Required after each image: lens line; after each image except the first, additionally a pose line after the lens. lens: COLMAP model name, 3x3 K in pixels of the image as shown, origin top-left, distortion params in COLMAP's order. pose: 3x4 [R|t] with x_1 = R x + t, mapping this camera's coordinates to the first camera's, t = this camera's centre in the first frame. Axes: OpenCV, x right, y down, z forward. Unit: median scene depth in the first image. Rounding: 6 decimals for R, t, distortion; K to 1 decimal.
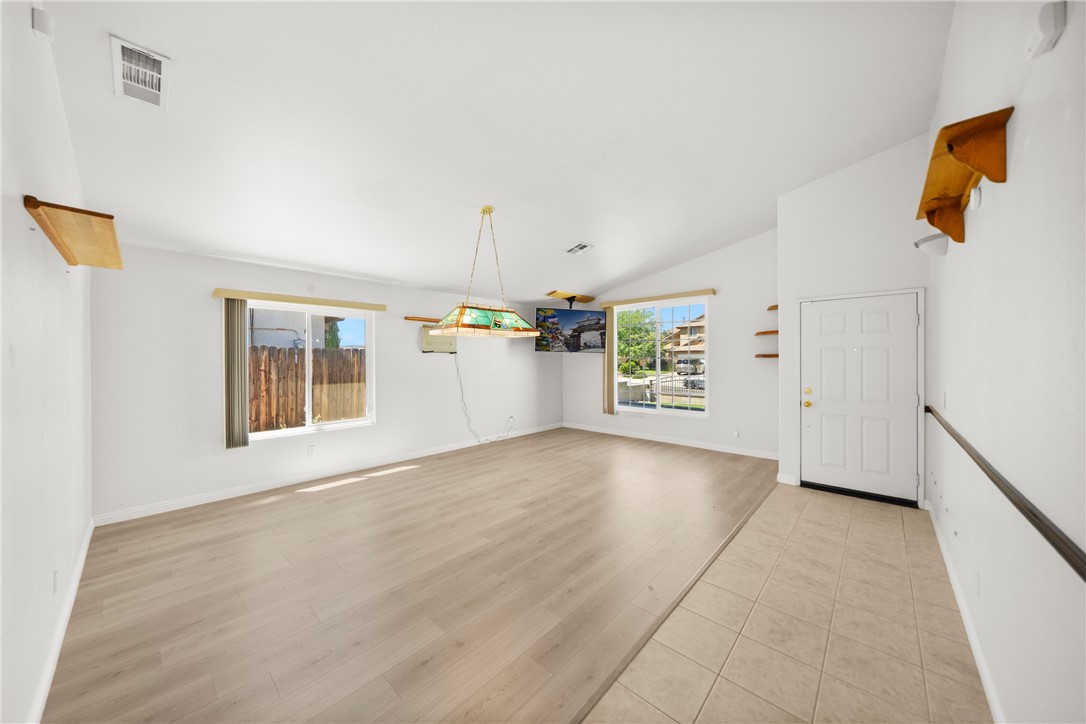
lens RADIAL K [[371.8, 0, 537.4], [0, 371.8, 359.1], [0, 0, 1]] dist [-0.001157, -0.000134]
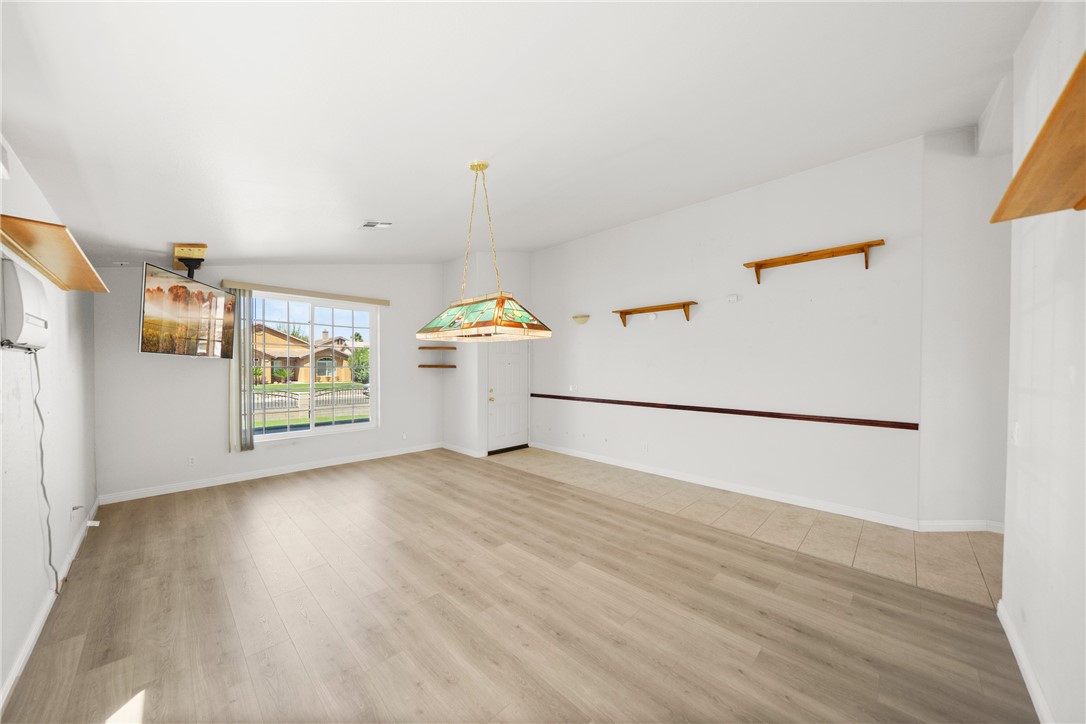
lens RADIAL K [[372.8, 0, 539.6], [0, 372.8, 373.2], [0, 0, 1]] dist [0.001198, -0.000036]
pose [[0.027387, -0.013853, 0.999529, -0.888063], [-0.006602, 0.999880, 0.014039, -0.007057], [-0.999603, -0.006983, 0.027293, 0.888421]]
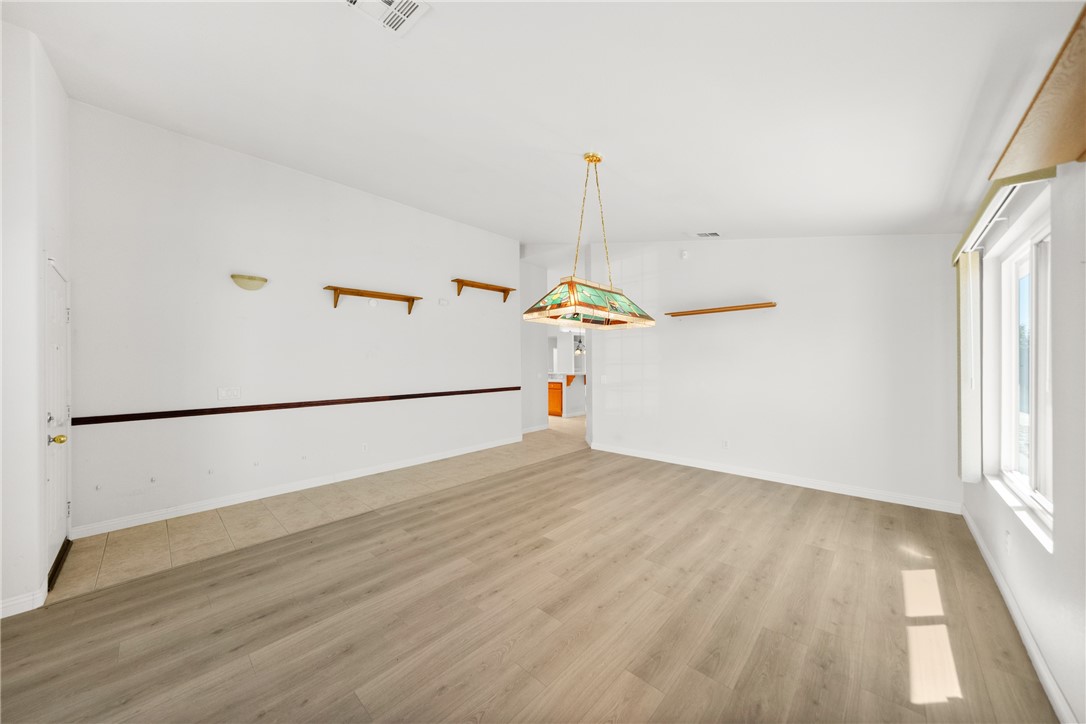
lens RADIAL K [[371.2, 0, 539.3], [0, 371.2, 366.2], [0, 0, 1]] dist [-0.000497, -0.000010]
pose [[-0.999868, 0.013799, 0.008540, -0.031876], [0.013833, 0.999897, 0.003913, 0.020178], [-0.008485, 0.004030, -0.999956, 1.809752]]
